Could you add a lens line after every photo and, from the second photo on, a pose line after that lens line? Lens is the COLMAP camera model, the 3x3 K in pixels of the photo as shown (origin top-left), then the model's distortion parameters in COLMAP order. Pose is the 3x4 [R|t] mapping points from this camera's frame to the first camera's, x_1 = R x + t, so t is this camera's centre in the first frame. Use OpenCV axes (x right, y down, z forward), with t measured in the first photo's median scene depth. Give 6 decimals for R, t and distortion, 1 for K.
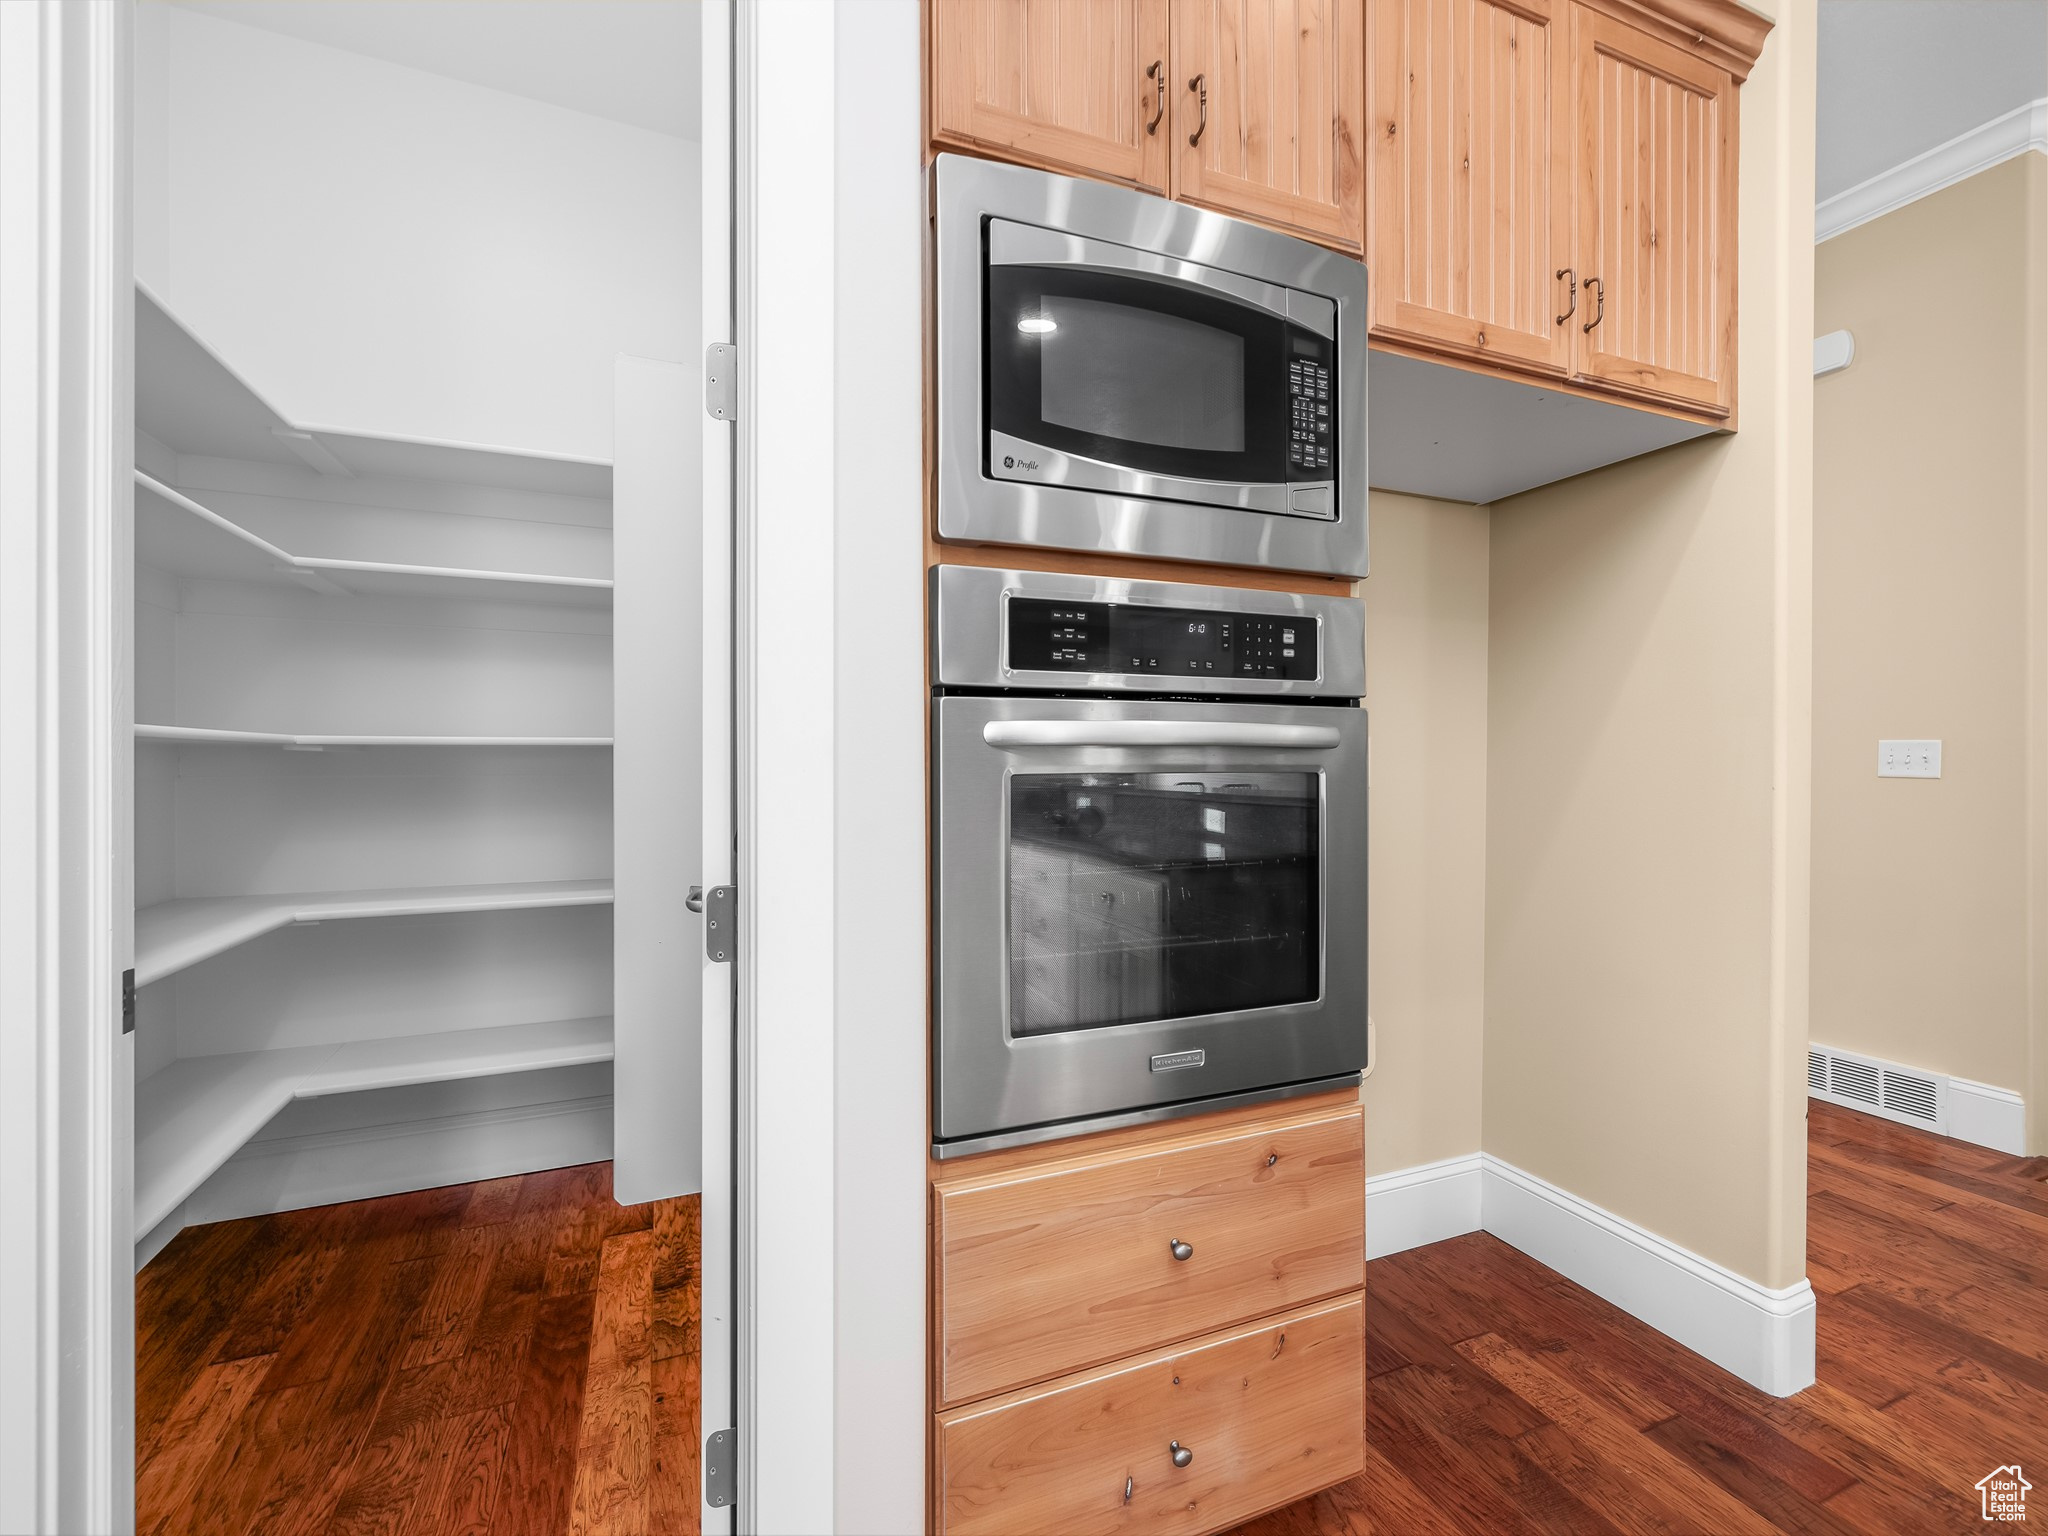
lens RADIAL K [[869.2, 0, 1015.6], [0, 869.2, 769.0], [0, 0, 1]] dist [-0.000170, 0.000258]
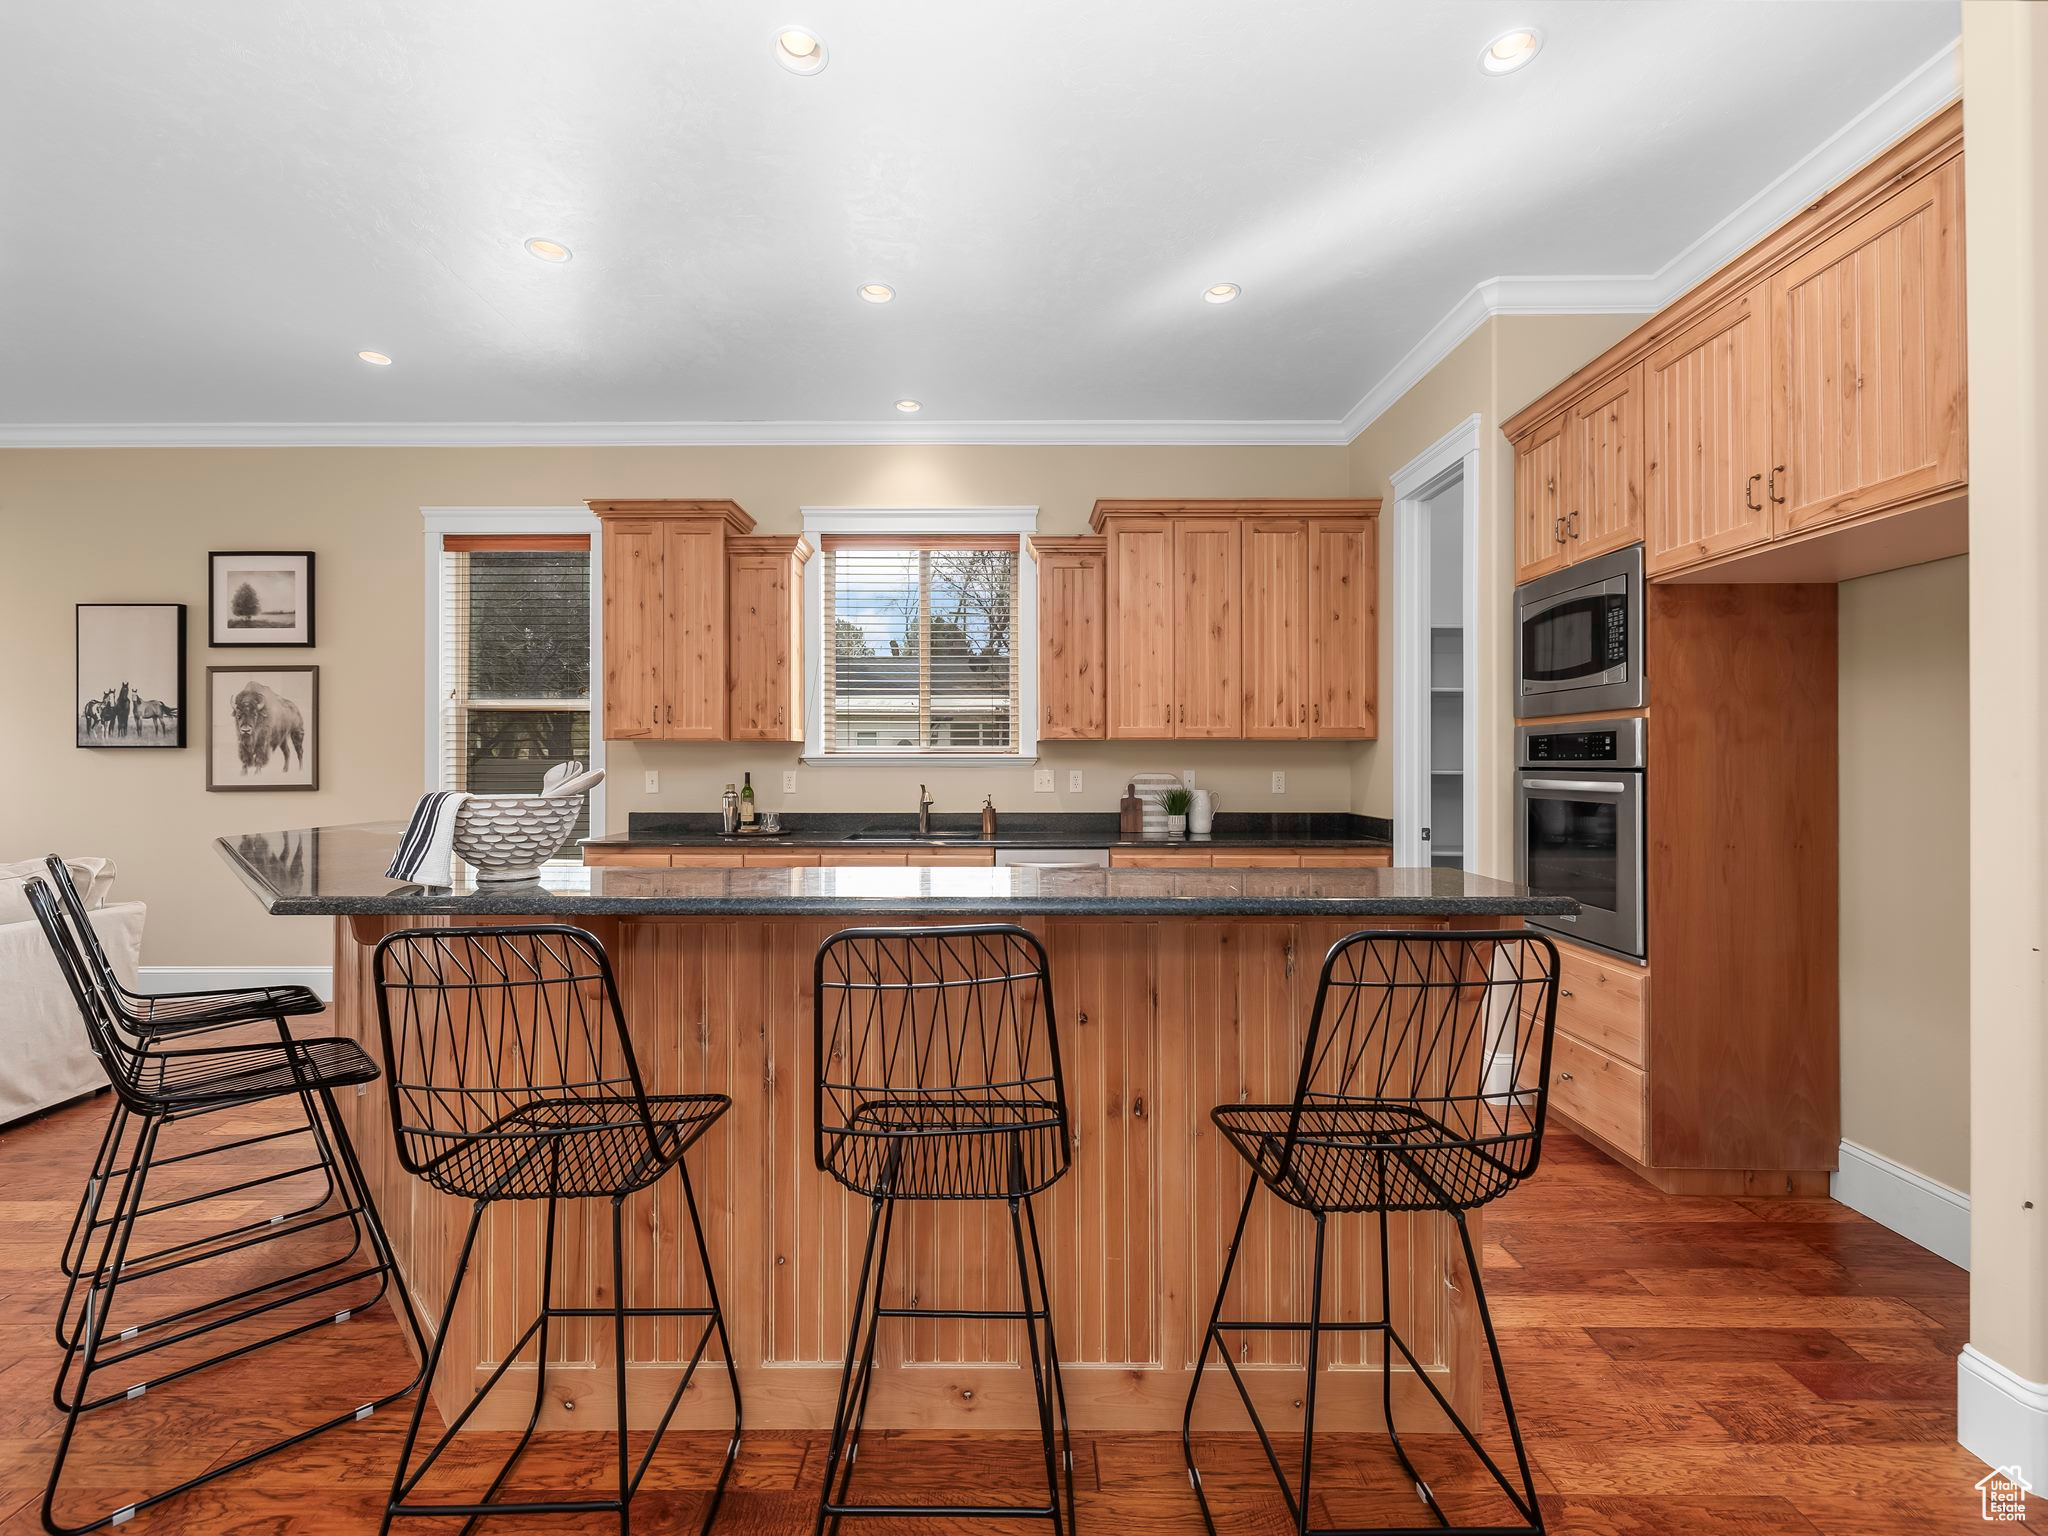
lens RADIAL K [[869.2, 0, 1017.6], [0, 869.2, 755.4], [0, 0, 1]] dist [-0.000170, 0.000258]
pose [[-0.373107, -0.002338, -0.927786, 2.869233], [0.004164, 0.999983, -0.004194, -0.112789], [0.927779, -0.005428, -0.373090, 0.445829]]
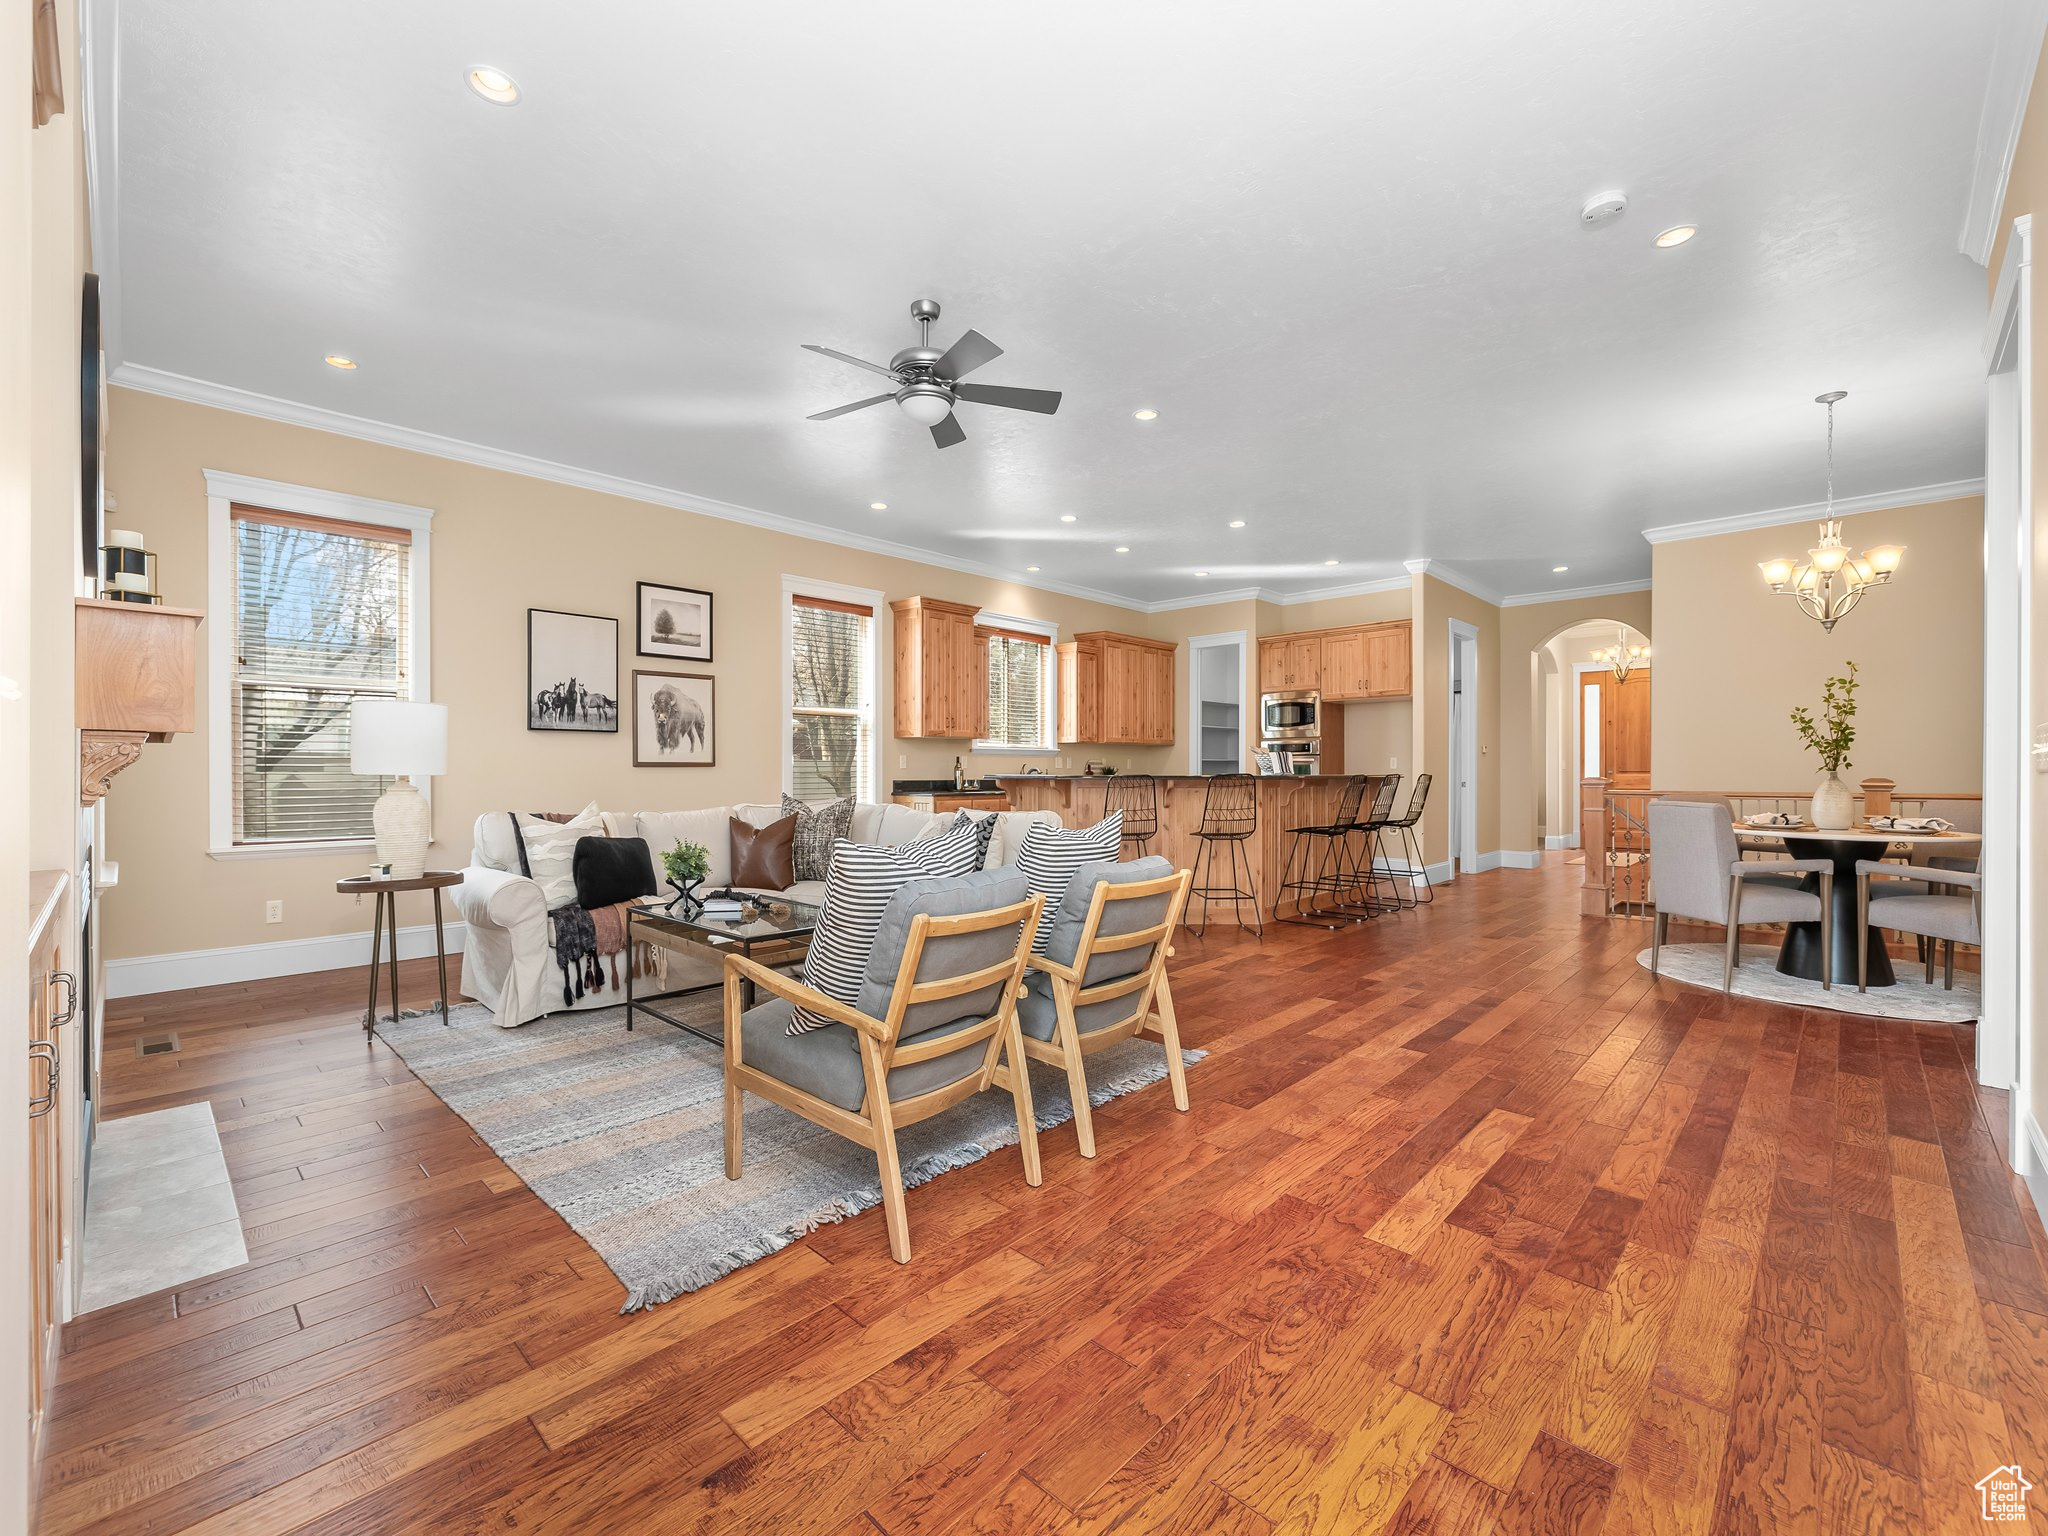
lens RADIAL K [[869.2, 0, 1014.3], [0, 869.2, 770.1], [0, 0, 1]] dist [-0.000170, 0.000258]
pose [[0.407774, 0.004702, -0.913071, 5.934550], [0.000698, 0.999985, 0.005461, 0.004319], [0.913083, -0.002865, 0.407765, -4.171015]]
